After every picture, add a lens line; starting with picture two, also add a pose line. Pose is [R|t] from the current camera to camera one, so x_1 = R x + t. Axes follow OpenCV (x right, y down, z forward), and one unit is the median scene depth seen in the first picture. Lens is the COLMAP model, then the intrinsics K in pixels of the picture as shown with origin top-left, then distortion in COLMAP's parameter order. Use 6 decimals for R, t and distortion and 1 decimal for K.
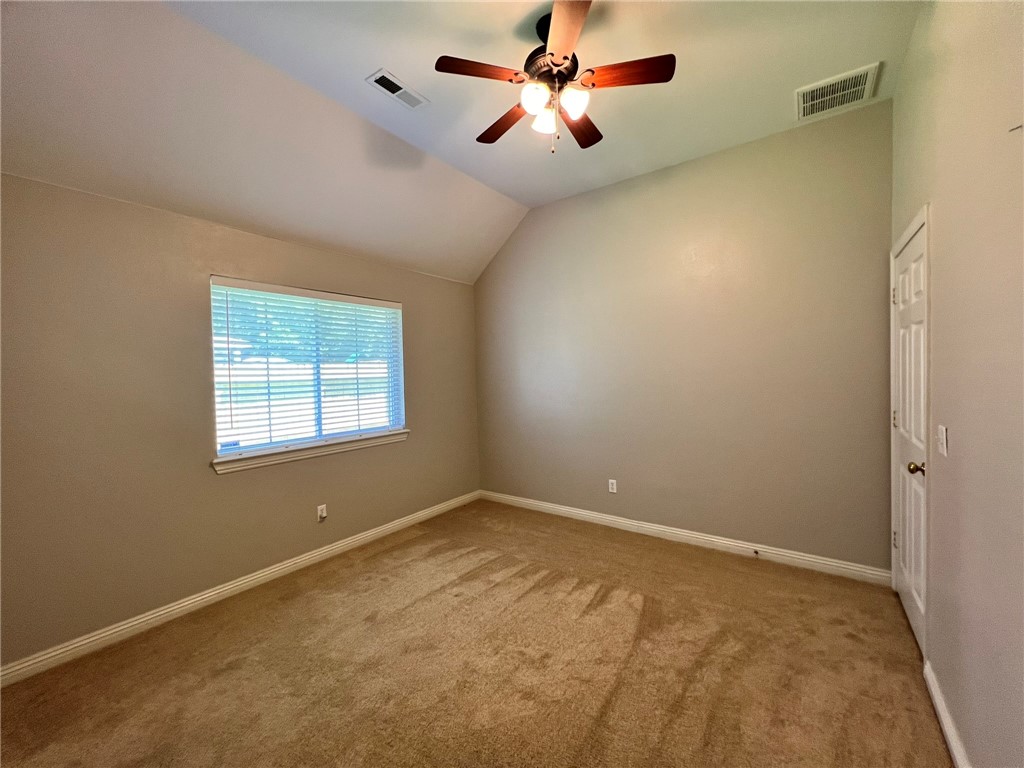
lens RADIAL K [[410.3, 0, 511.7], [0, 410.3, 381.8], [0, 0, 1]] dist [-0.003775, 0.001433]
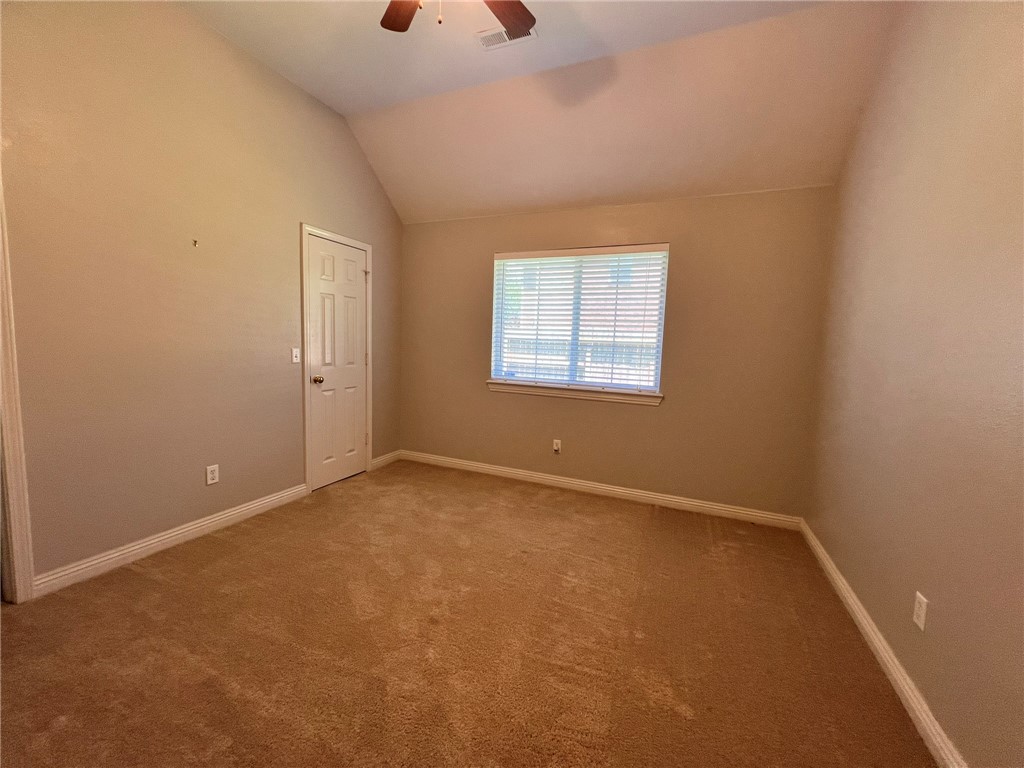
lens RADIAL K [[410.3, 0, 512.7], [0, 410.3, 382.9], [0, 0, 1]] dist [-0.003775, 0.001433]
pose [[0.220955, 0.124816, -0.967264, 0.585141], [-0.064939, 0.991459, 0.113104, 0.020286], [0.973120, 0.037823, 0.227173, 0.592176]]
